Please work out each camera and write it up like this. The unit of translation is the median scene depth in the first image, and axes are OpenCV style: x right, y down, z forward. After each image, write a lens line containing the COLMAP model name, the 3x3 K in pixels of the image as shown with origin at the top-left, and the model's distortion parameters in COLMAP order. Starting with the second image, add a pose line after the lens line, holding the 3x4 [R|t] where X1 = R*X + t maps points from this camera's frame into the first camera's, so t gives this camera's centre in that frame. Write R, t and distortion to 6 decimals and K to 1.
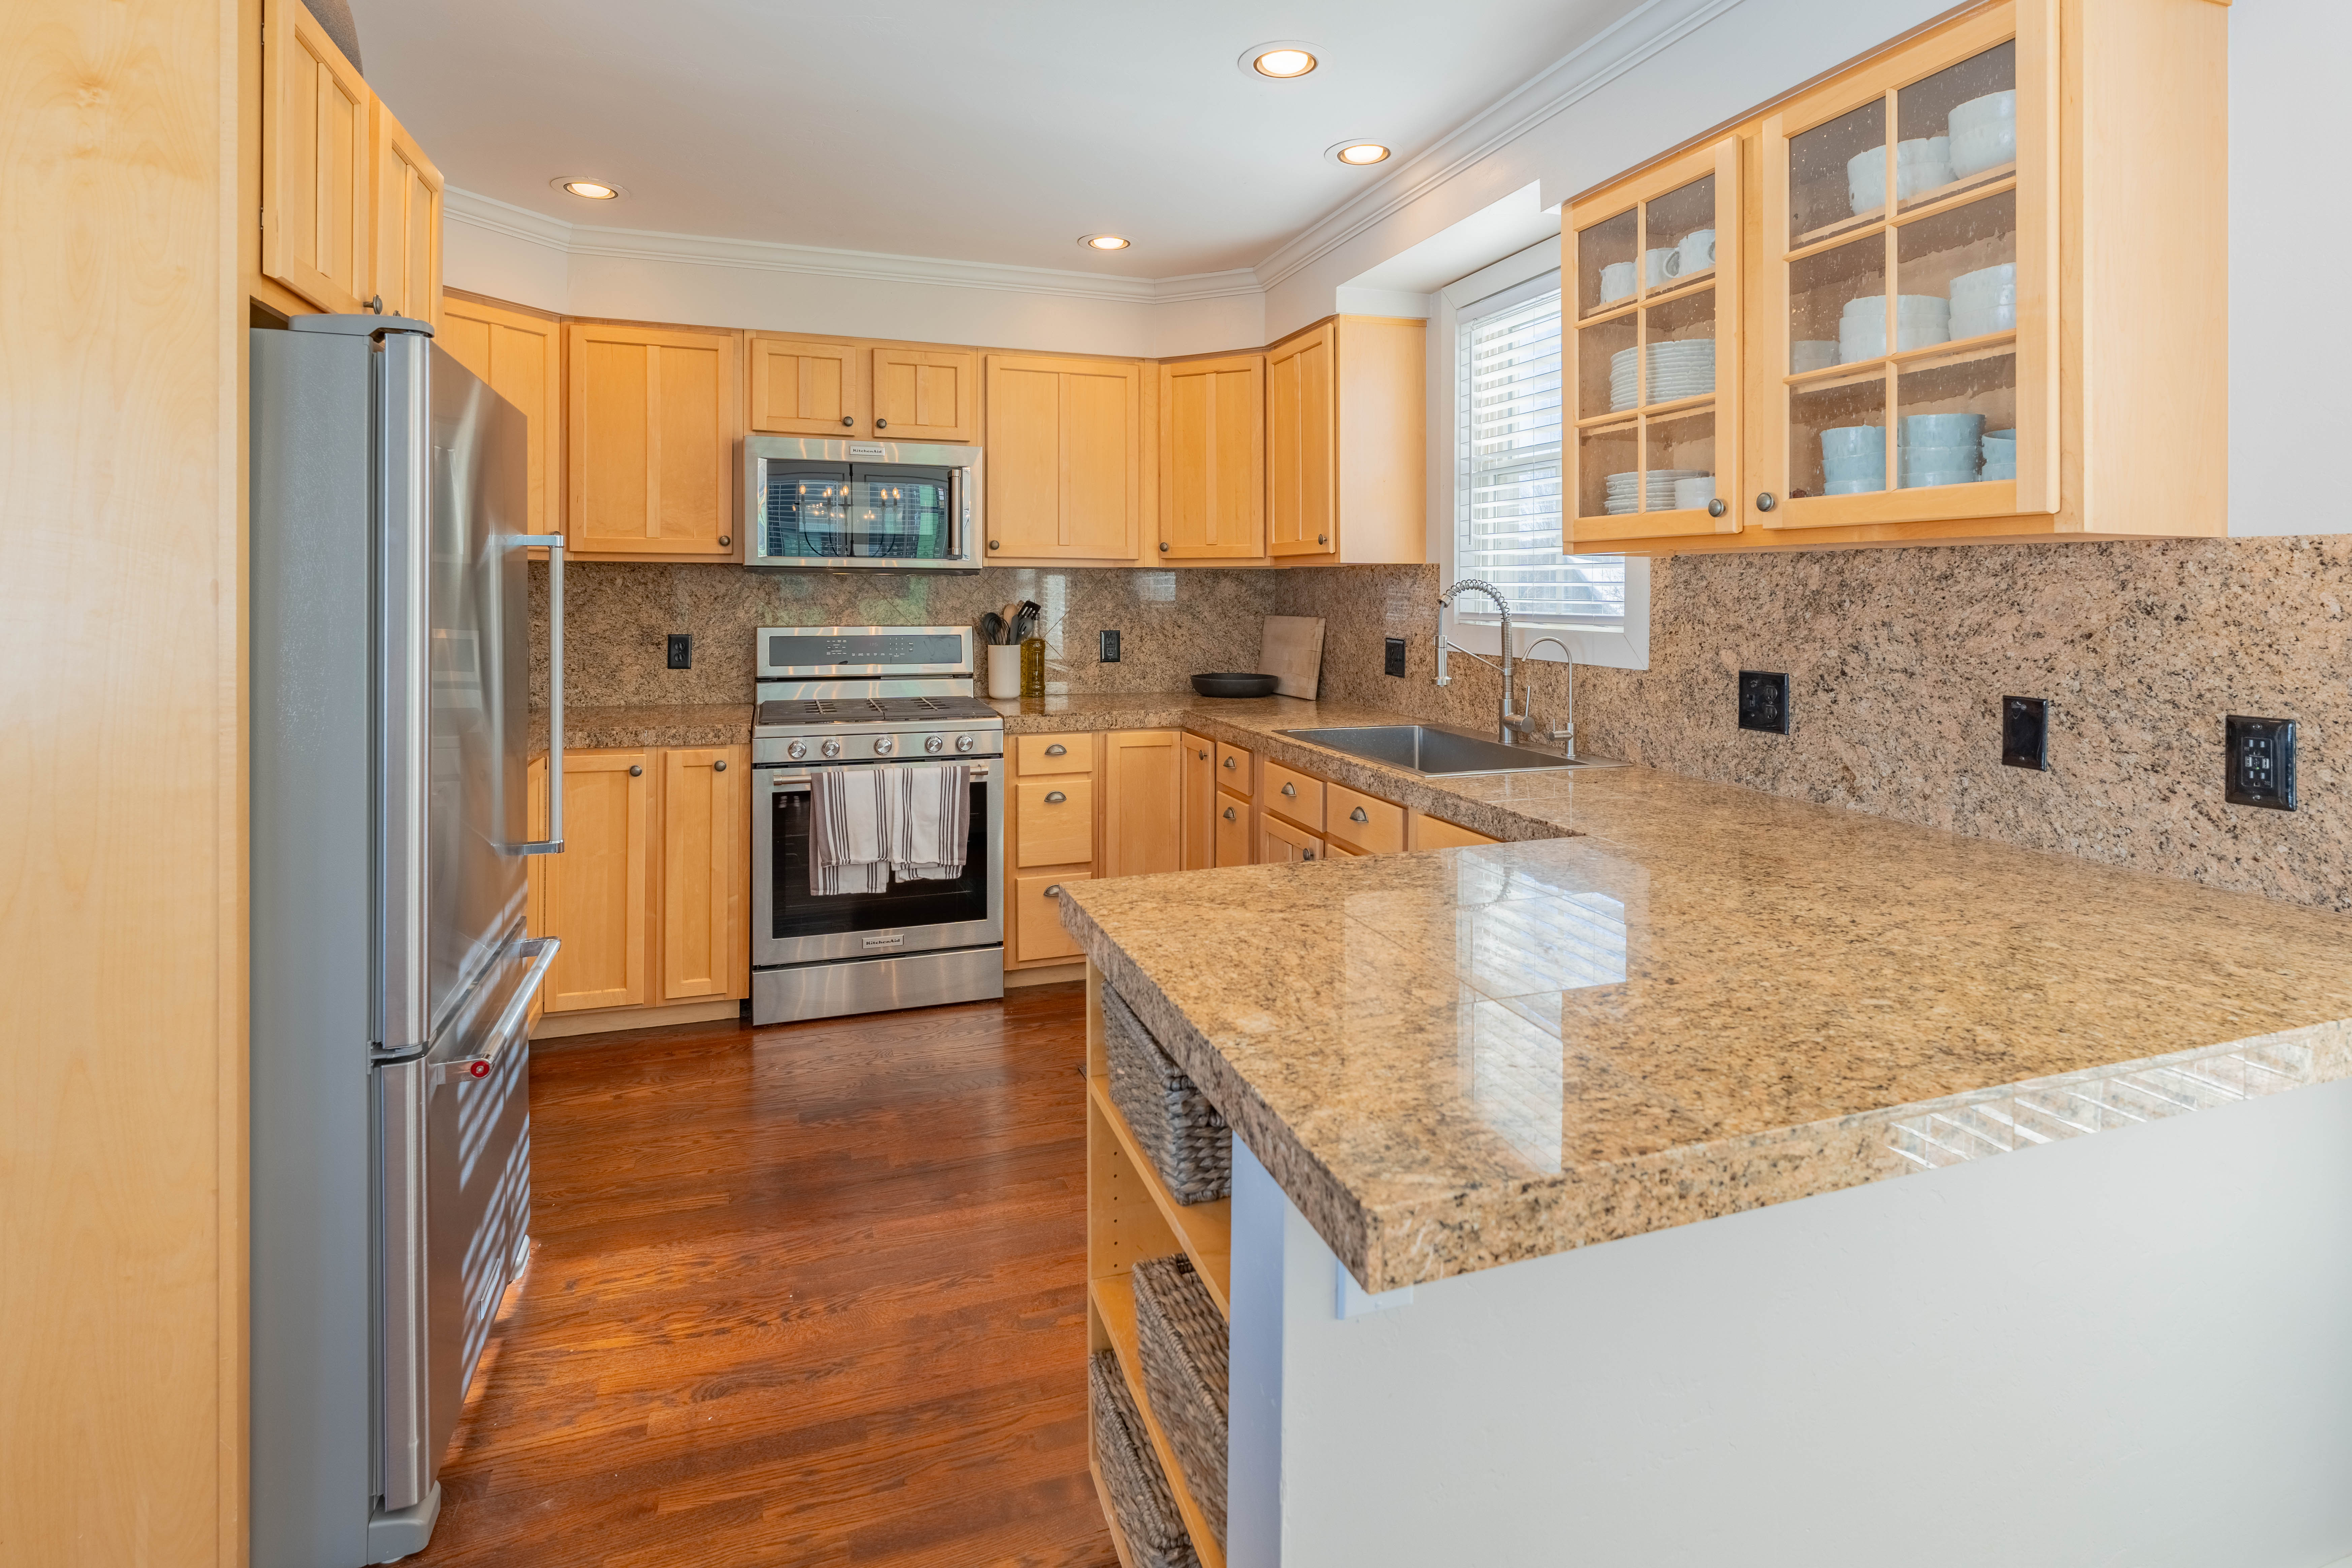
lens RADIAL K [[1149.0, 0, 1168.0], [0, 1149.0, 600.6], [0, 0, 1]] dist [-0.002623, -0.000160]
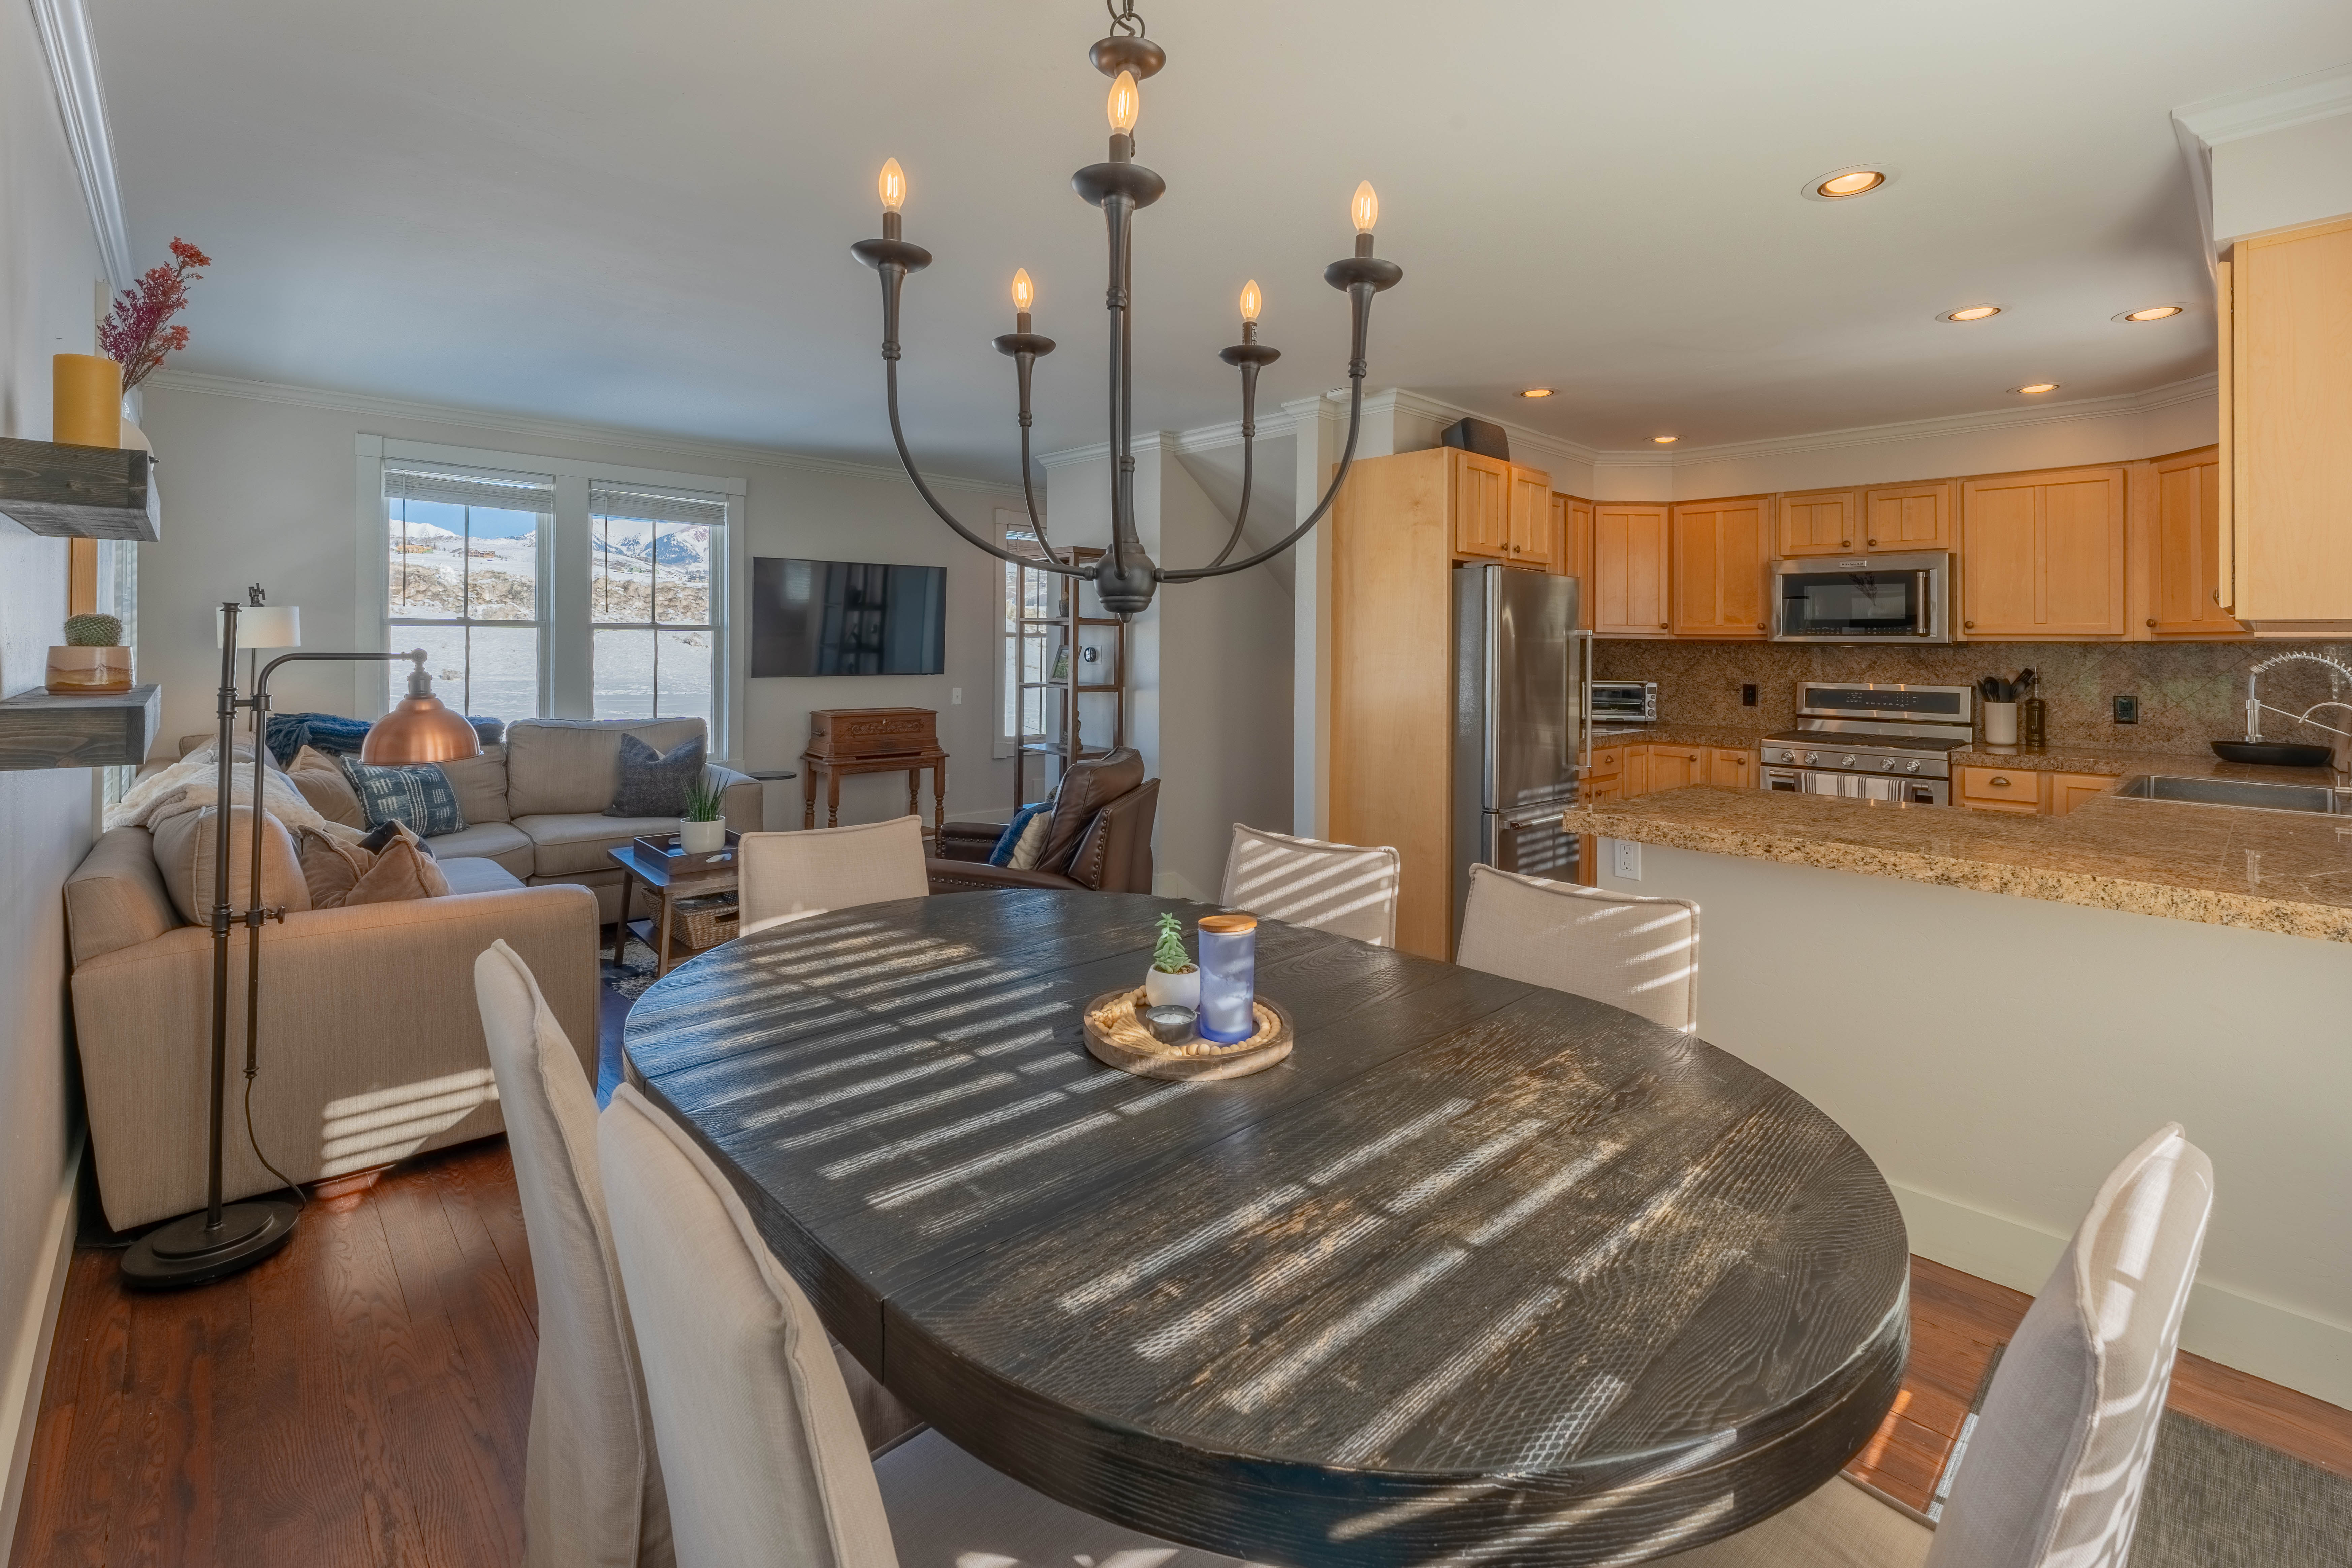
lens RADIAL K [[1020.4, 0, 1170.9], [0, 1020.4, 626.9], [0, 0, 1]] dist [-0.014171, 0.001990]
pose [[0.403187, -0.016718, -0.914965, 0.644284], [-0.018320, 0.999485, -0.026335, 0.001918], [0.914934, 0.027380, 0.402674, -0.367704]]
